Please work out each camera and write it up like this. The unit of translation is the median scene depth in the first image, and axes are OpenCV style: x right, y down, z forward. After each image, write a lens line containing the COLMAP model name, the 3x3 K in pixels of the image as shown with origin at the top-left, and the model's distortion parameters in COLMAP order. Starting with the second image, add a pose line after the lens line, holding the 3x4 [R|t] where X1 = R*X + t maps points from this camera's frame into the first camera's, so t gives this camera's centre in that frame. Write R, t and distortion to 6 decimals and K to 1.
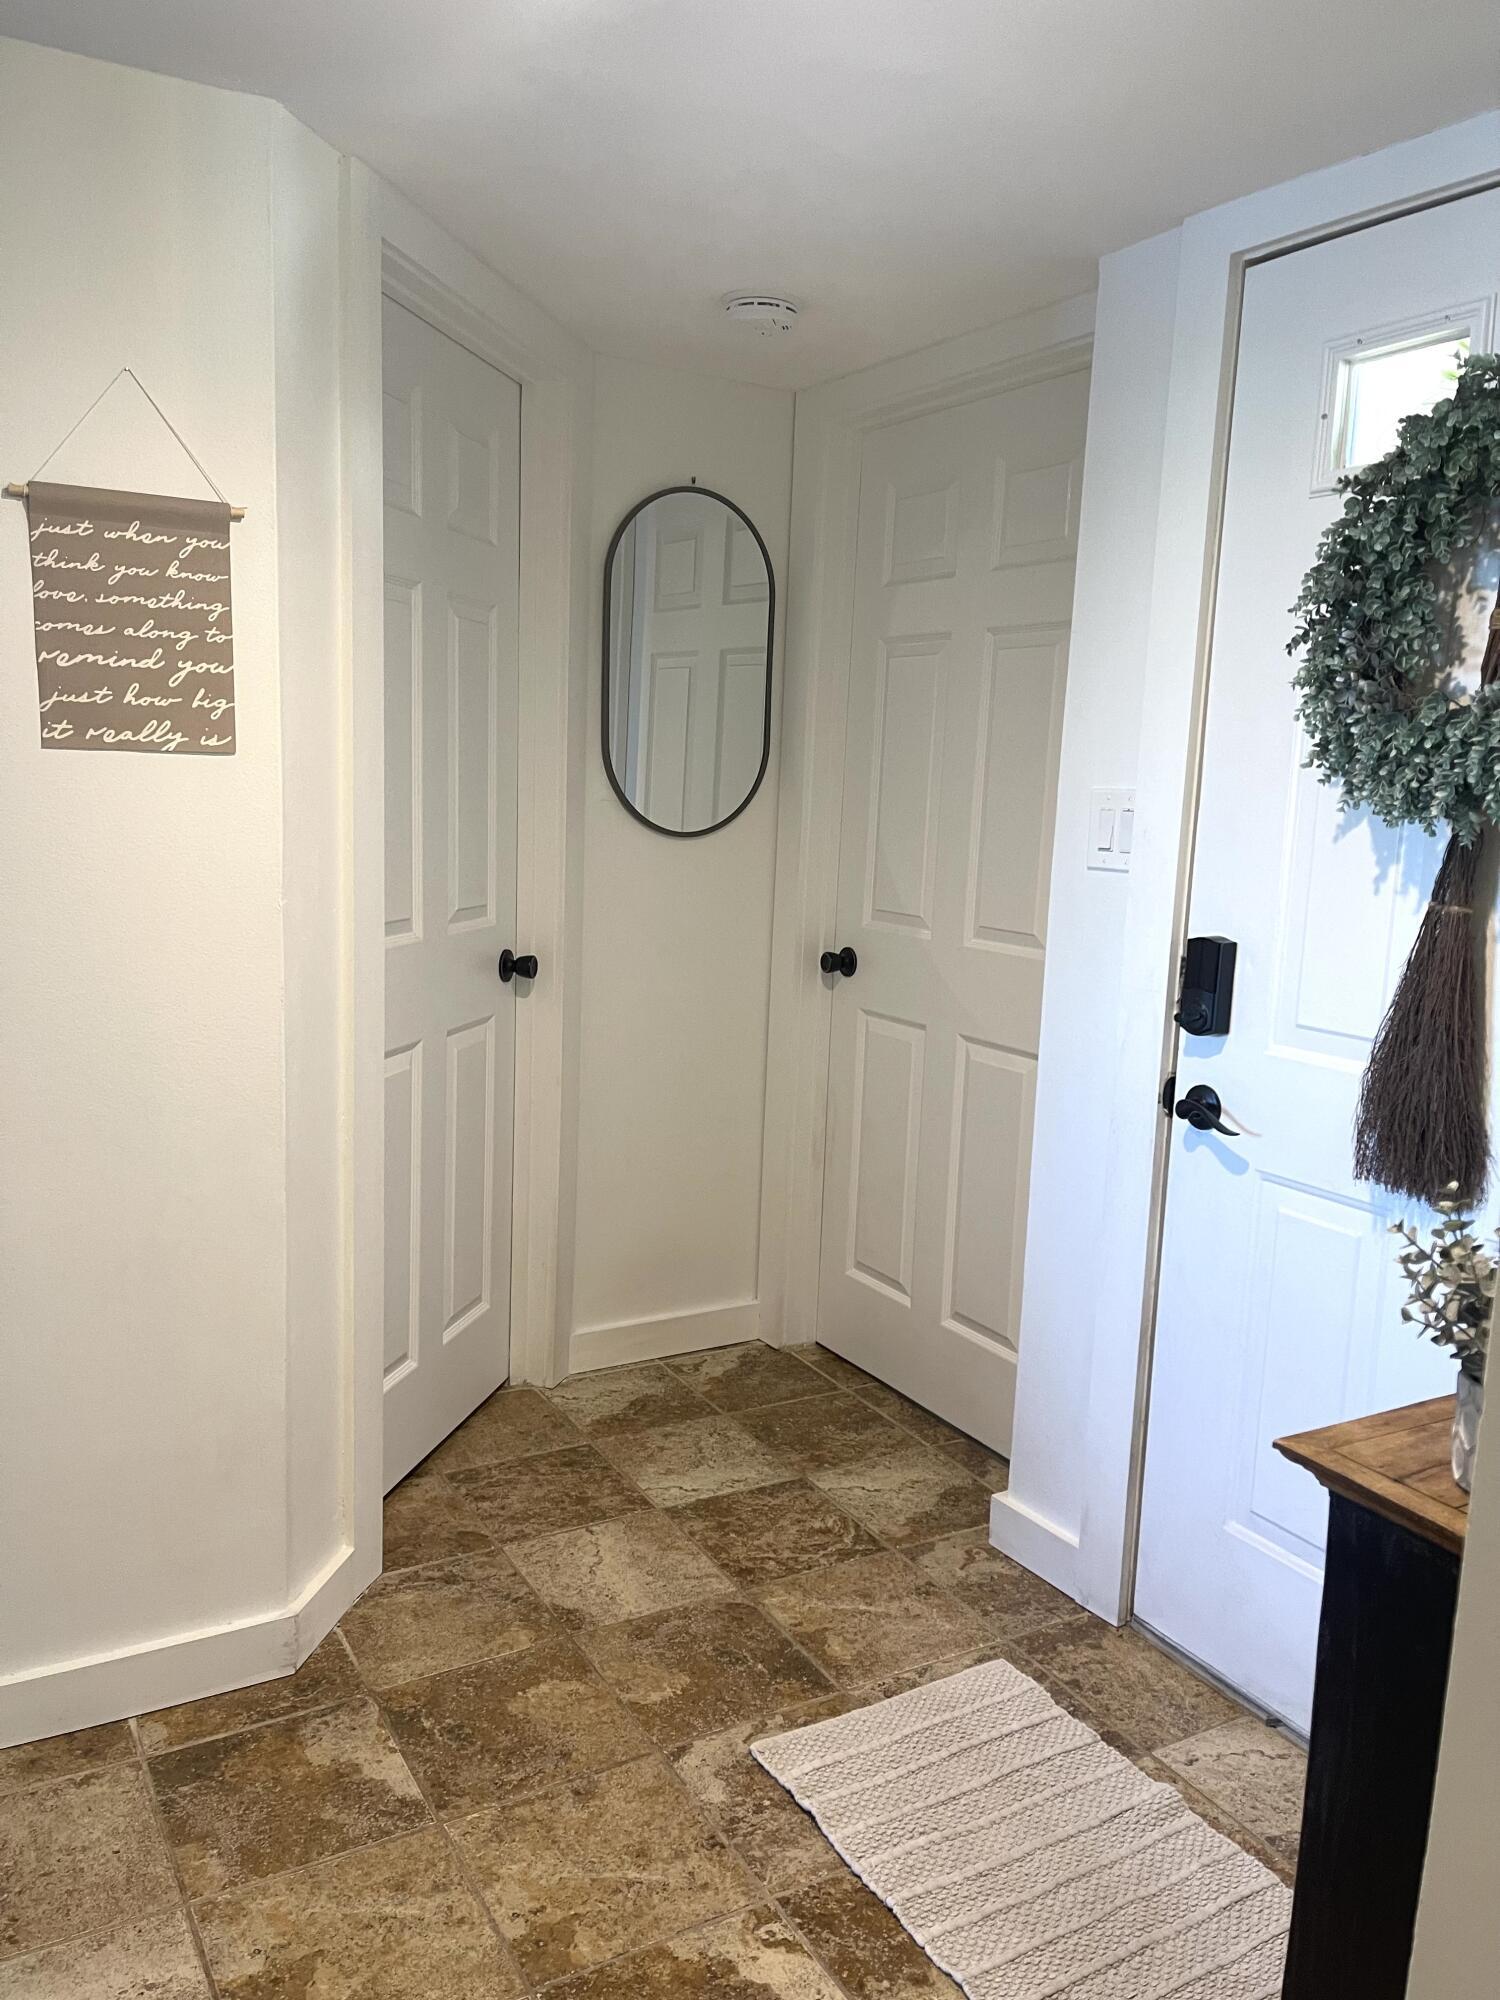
lens RADIAL K [[1511.8, 0, 755.2], [0, 1511.8, 1015.0], [0, 0, 1]] dist [0.068545, -0.089342]
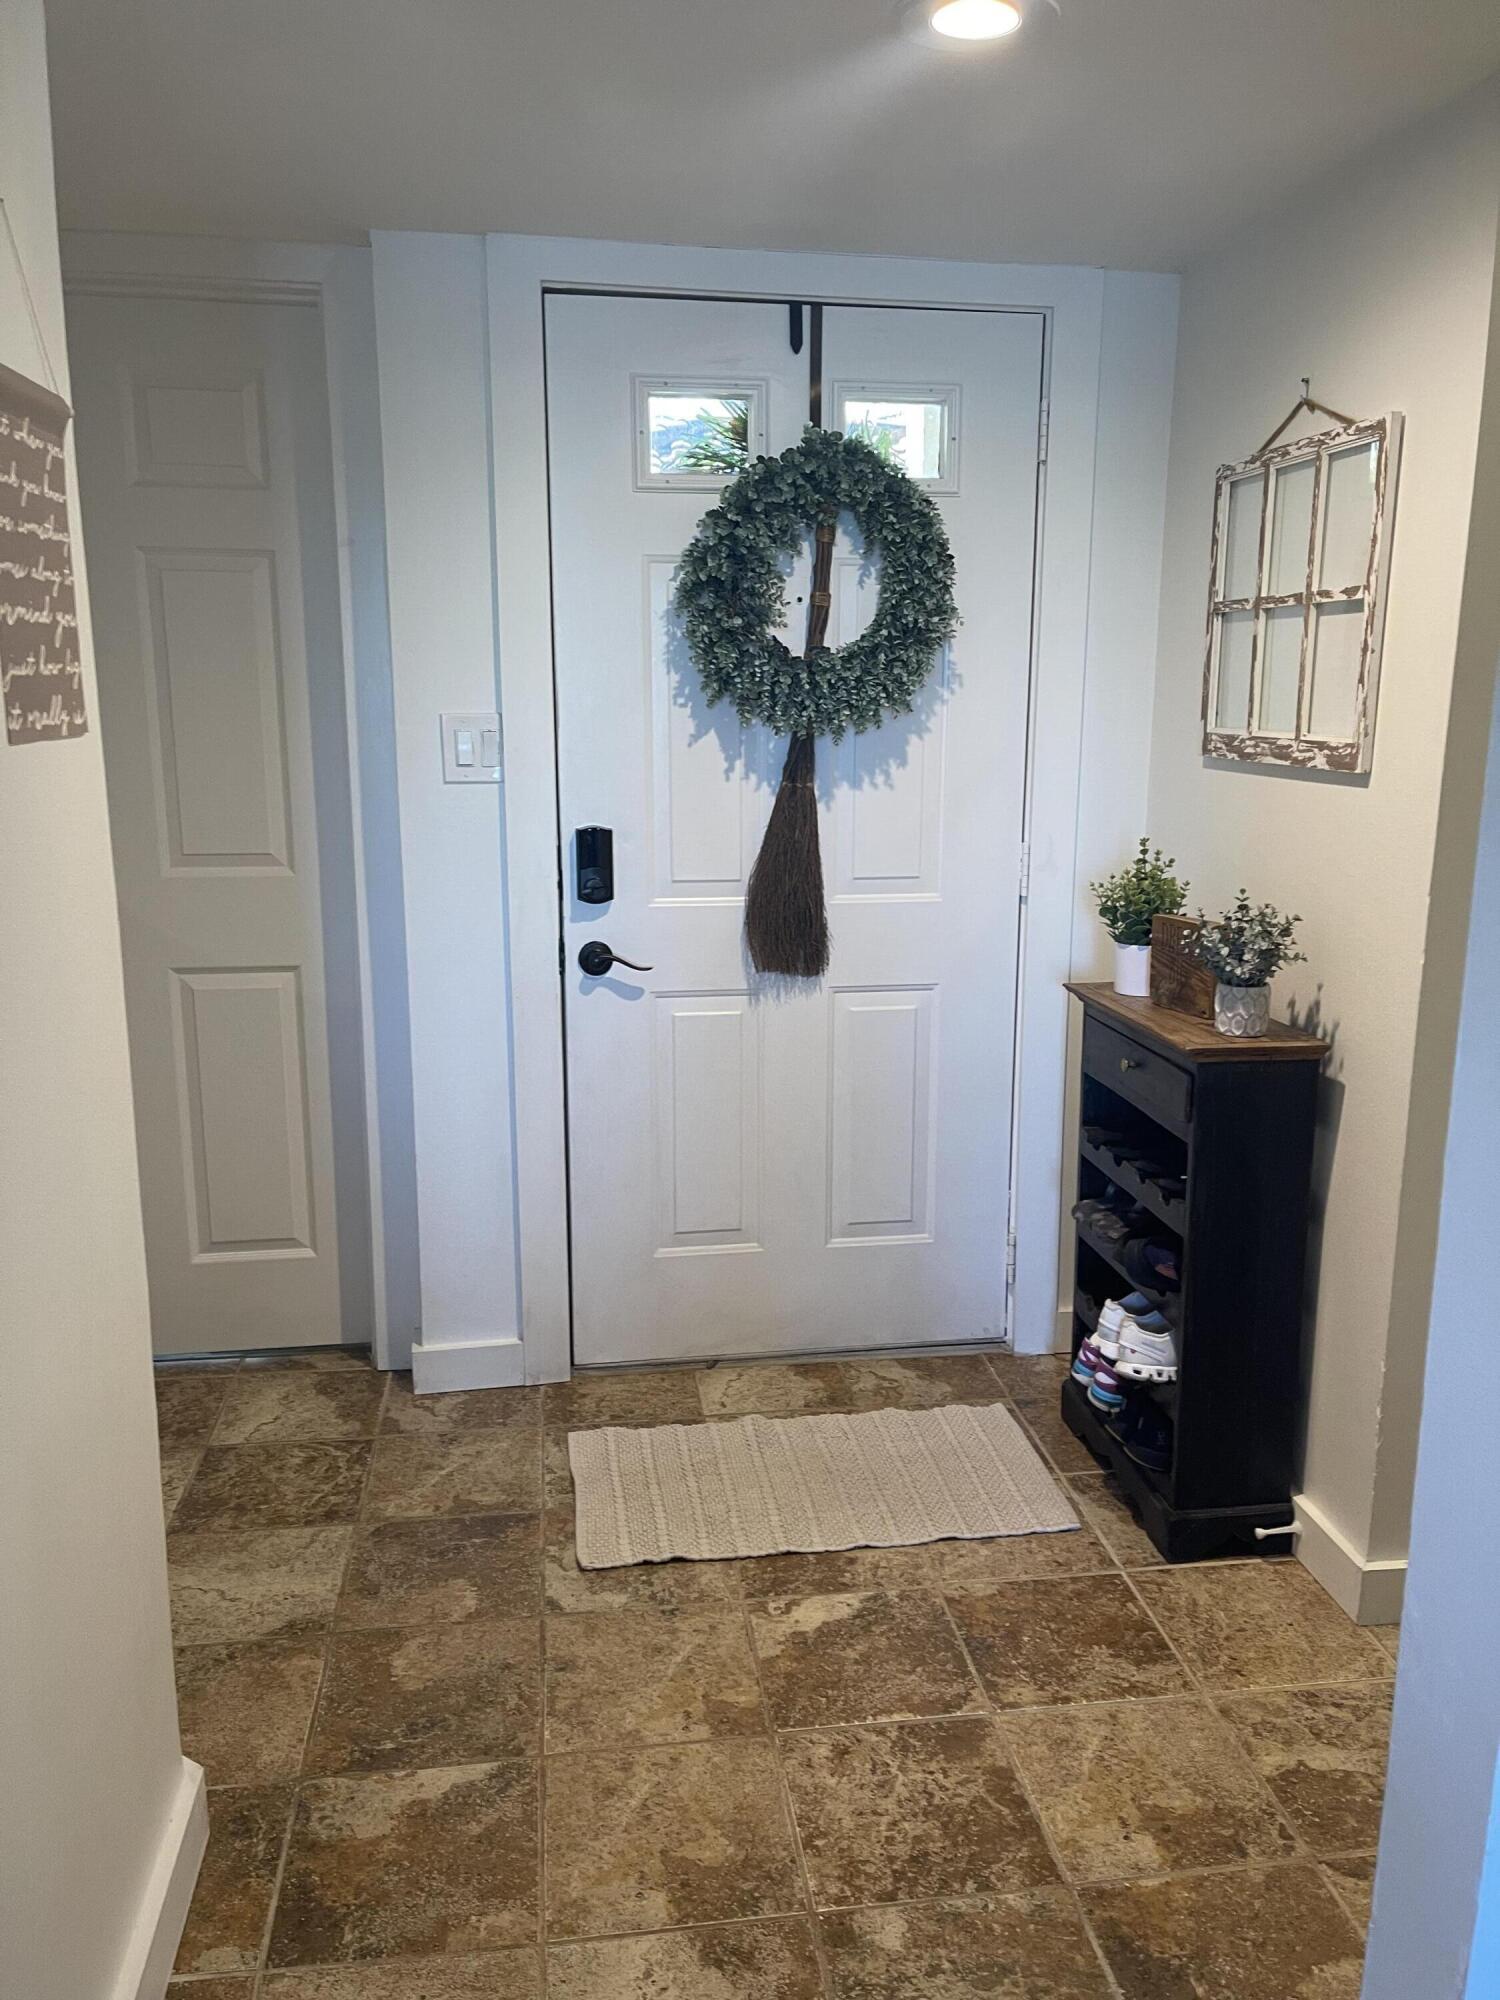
lens RADIAL K [[1511.8, 0, 778.2], [0, 1511.8, 1009.0], [0, 0, 1]] dist [0.068545, -0.089342]
pose [[0.370062, -0.227984, 0.900598, -0.855702], [0.153051, 0.971136, 0.182951, -0.114517], [-0.916313, 0.070134, 0.394273, 0.362954]]
